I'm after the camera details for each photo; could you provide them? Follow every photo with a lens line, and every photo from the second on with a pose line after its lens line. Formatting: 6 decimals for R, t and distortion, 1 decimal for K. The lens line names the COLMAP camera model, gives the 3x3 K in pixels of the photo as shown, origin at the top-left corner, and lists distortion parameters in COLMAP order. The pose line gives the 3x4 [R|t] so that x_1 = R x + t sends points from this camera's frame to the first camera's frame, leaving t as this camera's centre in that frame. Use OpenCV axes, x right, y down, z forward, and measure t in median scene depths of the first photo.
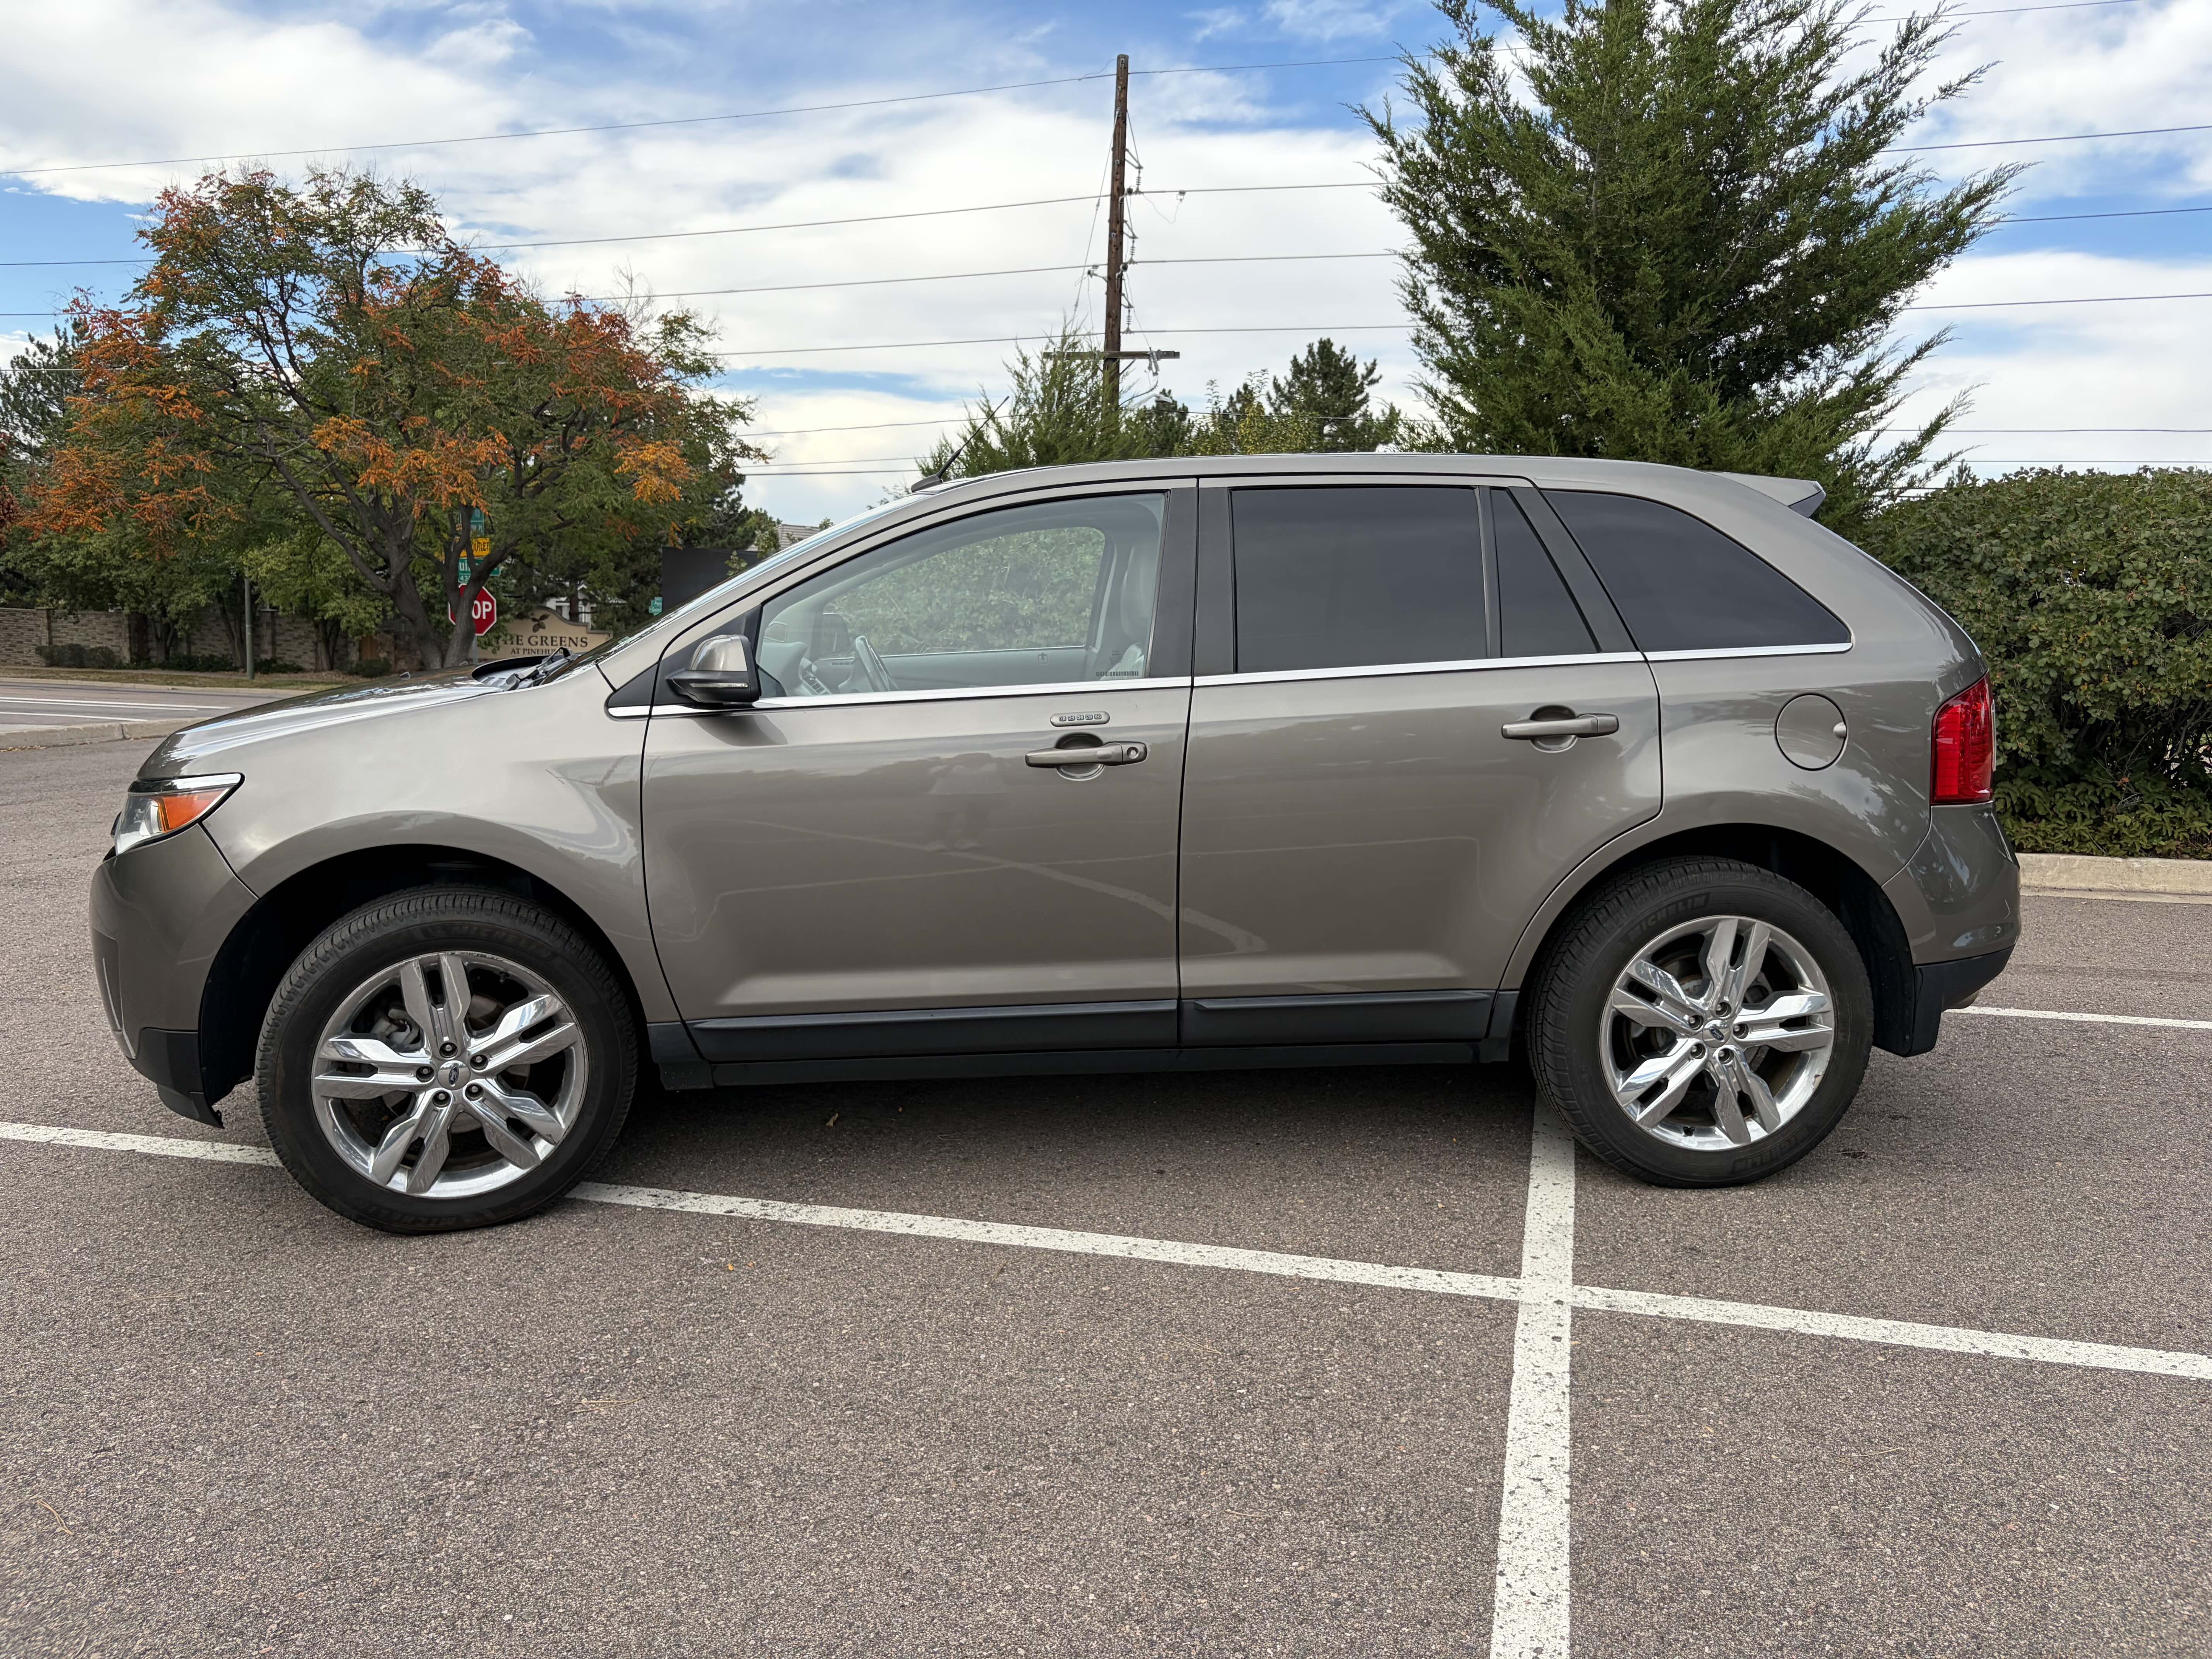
lens RADIAL K [[1670.4, 0, 1107.3], [0, 1670.4, 827.0], [0, 0, 1]] dist [0.026951, -0.041895]
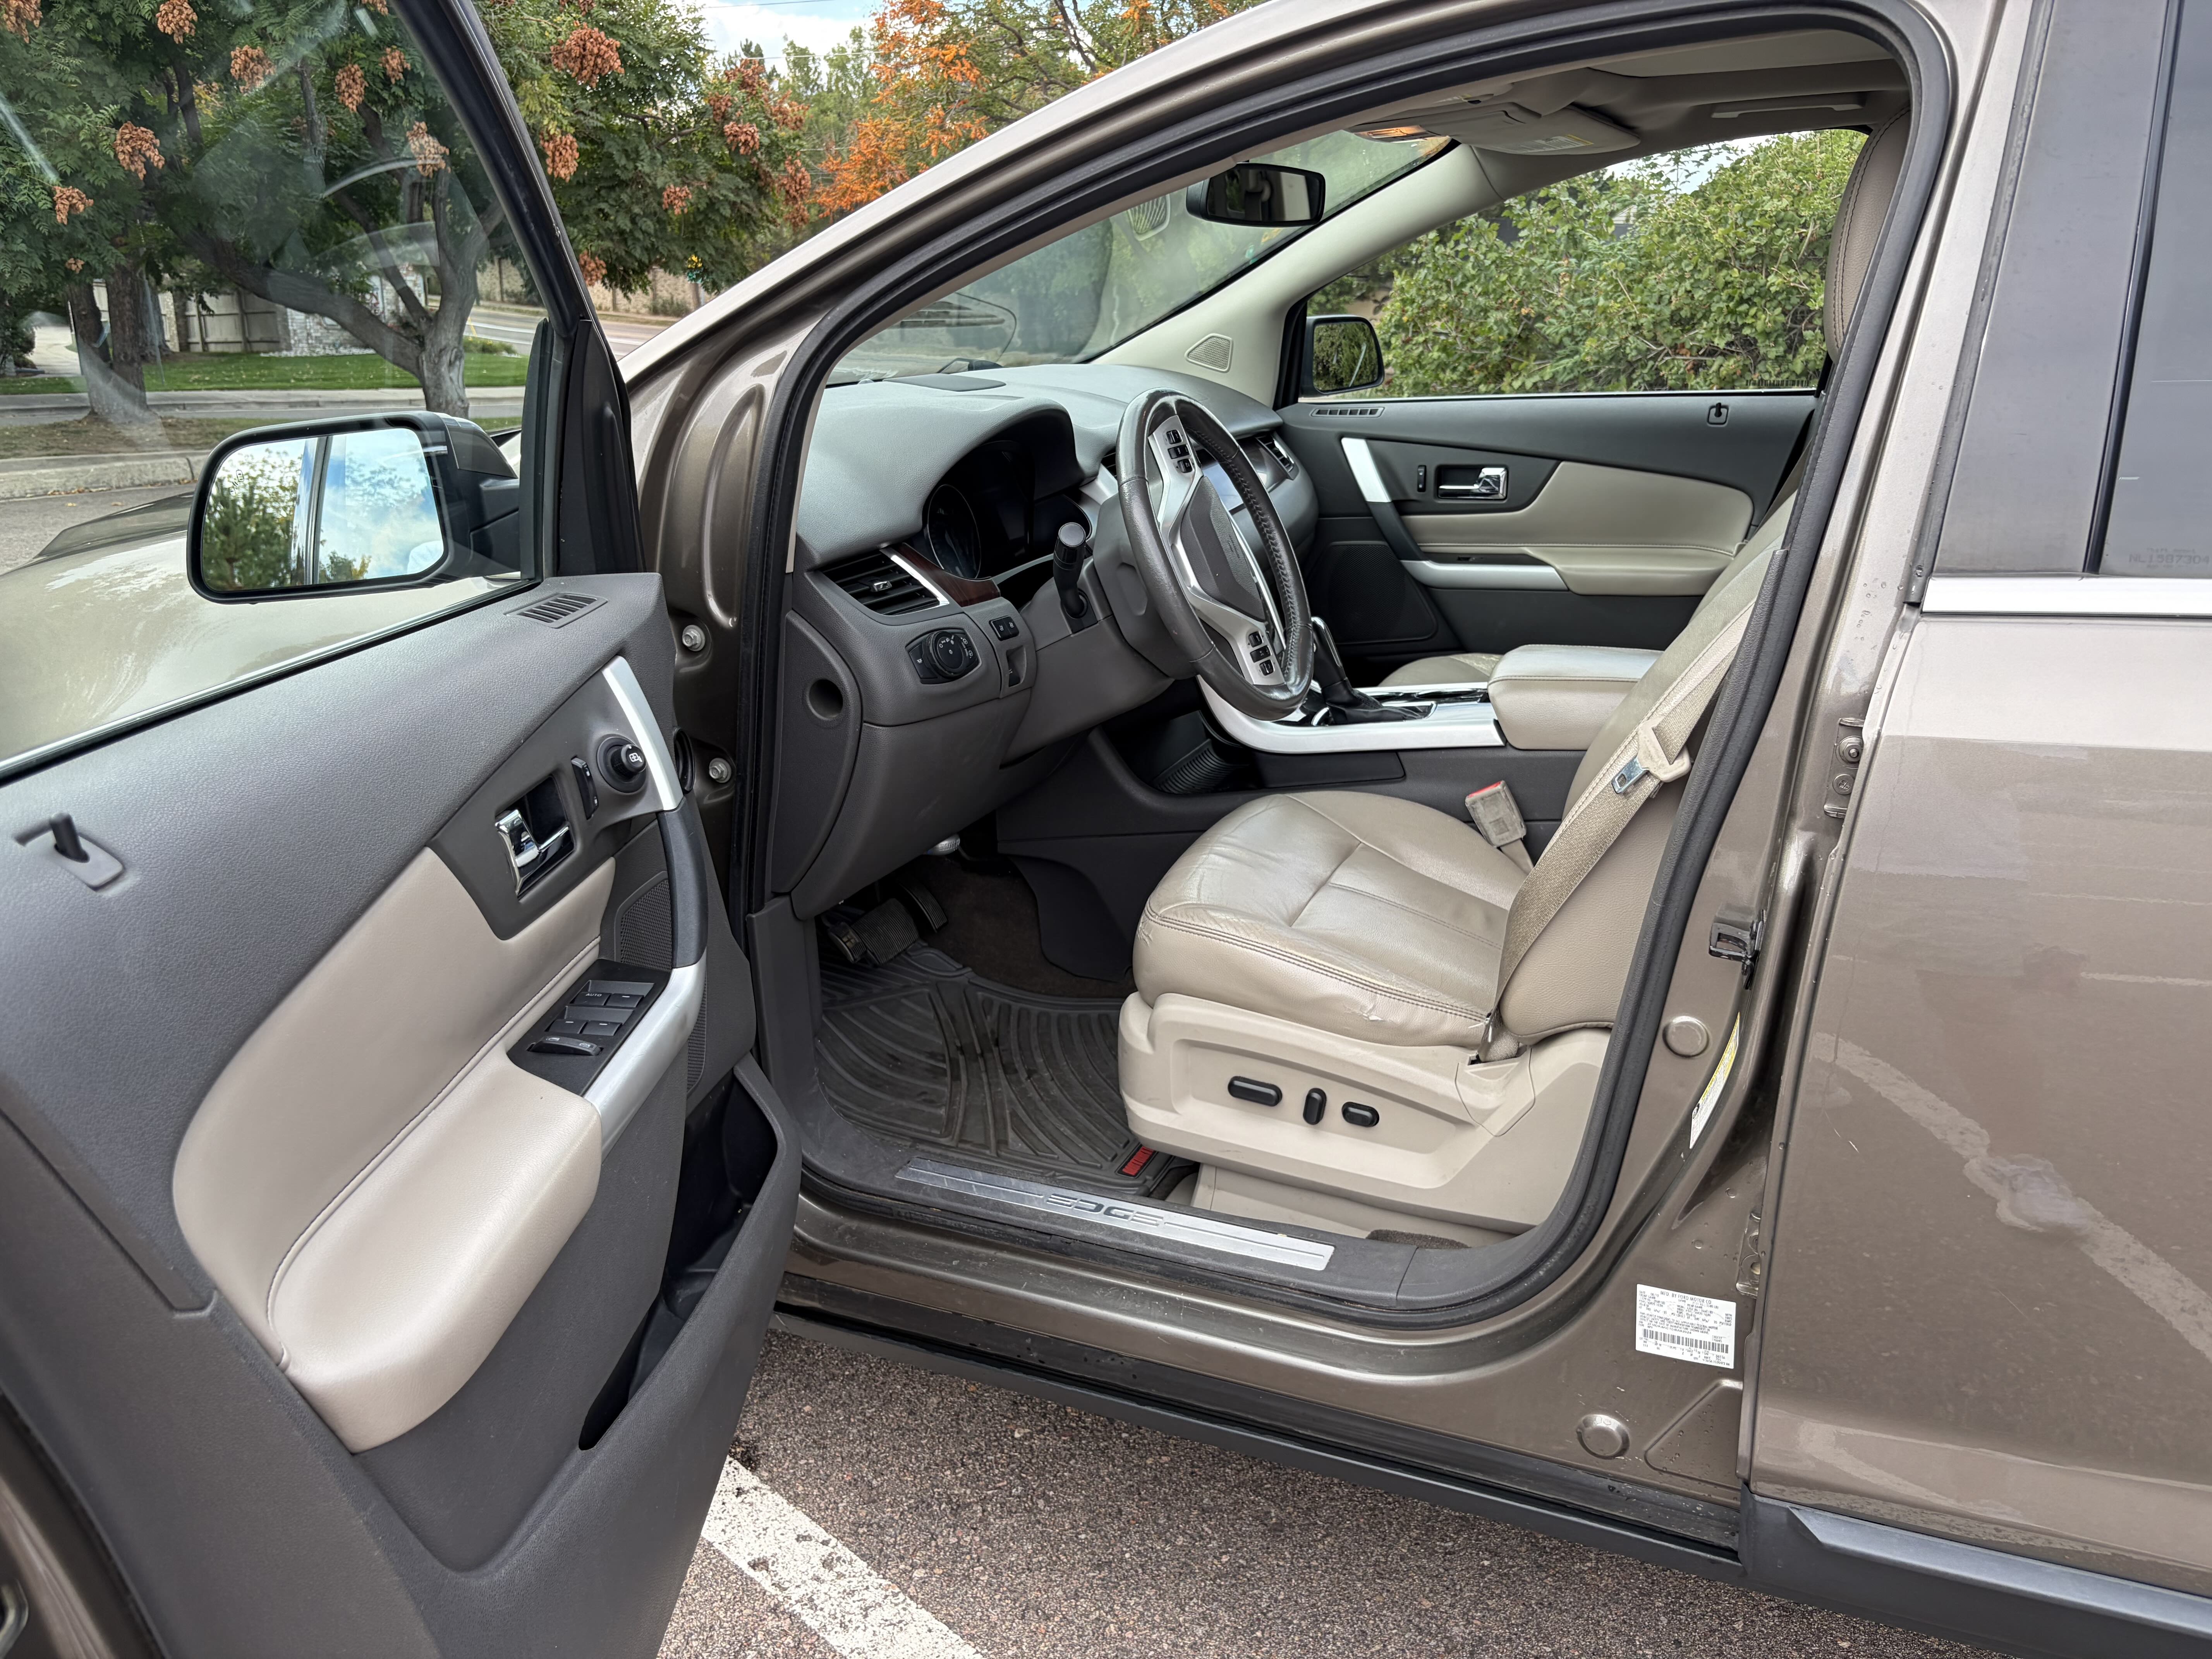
lens RADIAL K [[1670.4, 0, 1106.8], [0, 1670.4, 828.7], [0, 0, 1]] dist [0.026951, -0.041895]
pose [[0.878999, 0.149758, -0.452696, 0.027964], [-0.065282, 0.978255, 0.196863, -0.040739], [0.472334, -0.143489, 0.869662, 0.284870]]
